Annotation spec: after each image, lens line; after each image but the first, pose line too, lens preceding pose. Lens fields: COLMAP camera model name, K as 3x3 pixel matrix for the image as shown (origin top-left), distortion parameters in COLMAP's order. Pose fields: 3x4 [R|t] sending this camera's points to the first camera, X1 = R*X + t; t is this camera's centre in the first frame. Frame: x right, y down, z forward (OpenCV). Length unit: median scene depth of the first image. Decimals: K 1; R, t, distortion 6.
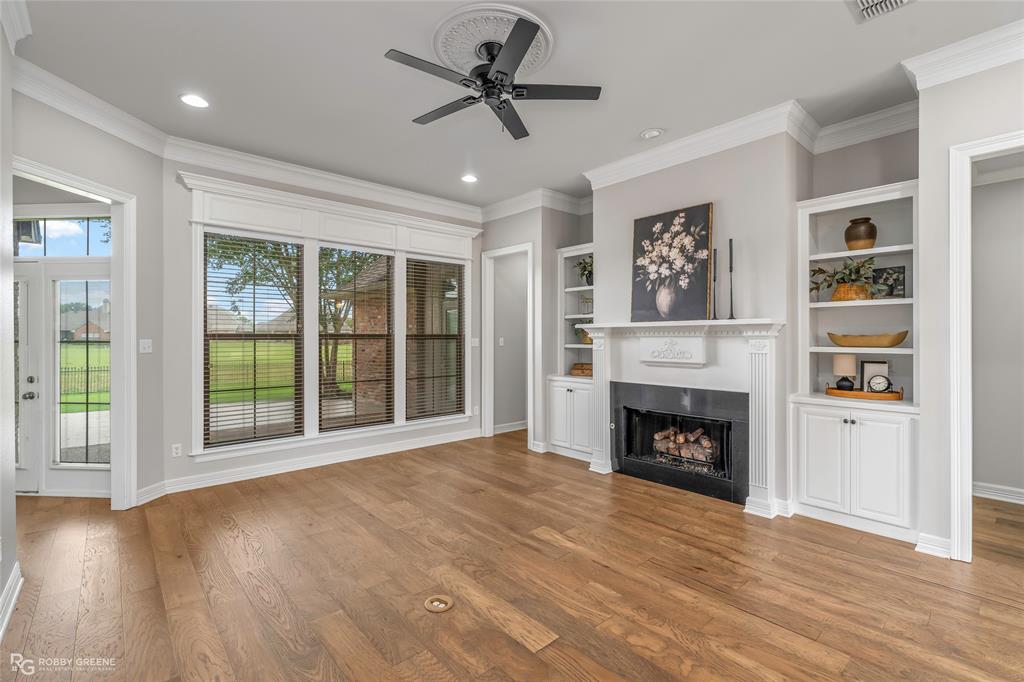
lens RADIAL K [[470.7, 0, 507.2], [0, 470.7, 338.3], [0, 0, 1]] dist [0.011492, -0.000031]
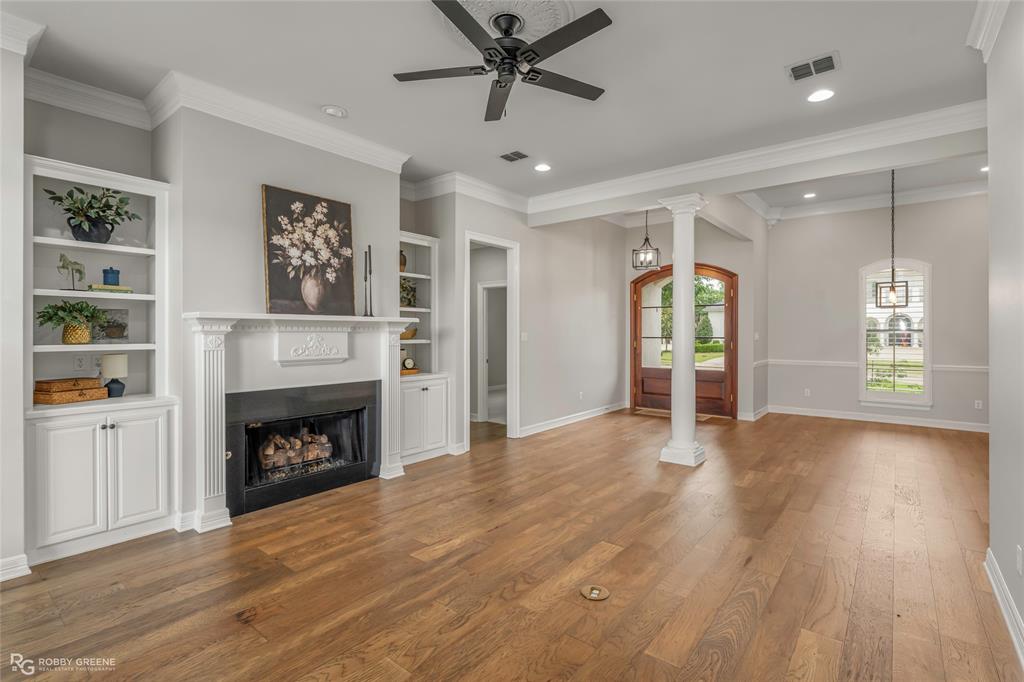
lens RADIAL K [[487.0, 0, 517.5], [0, 487.0, 336.4], [0, 0, 1]] dist [-0.023083, 0.003806]
pose [[-0.198913, -0.000745, 0.980017, -0.676419], [0.006554, 0.999976, 0.002090, 0.006120], [-0.979995, 0.006839, -0.198904, 0.820708]]
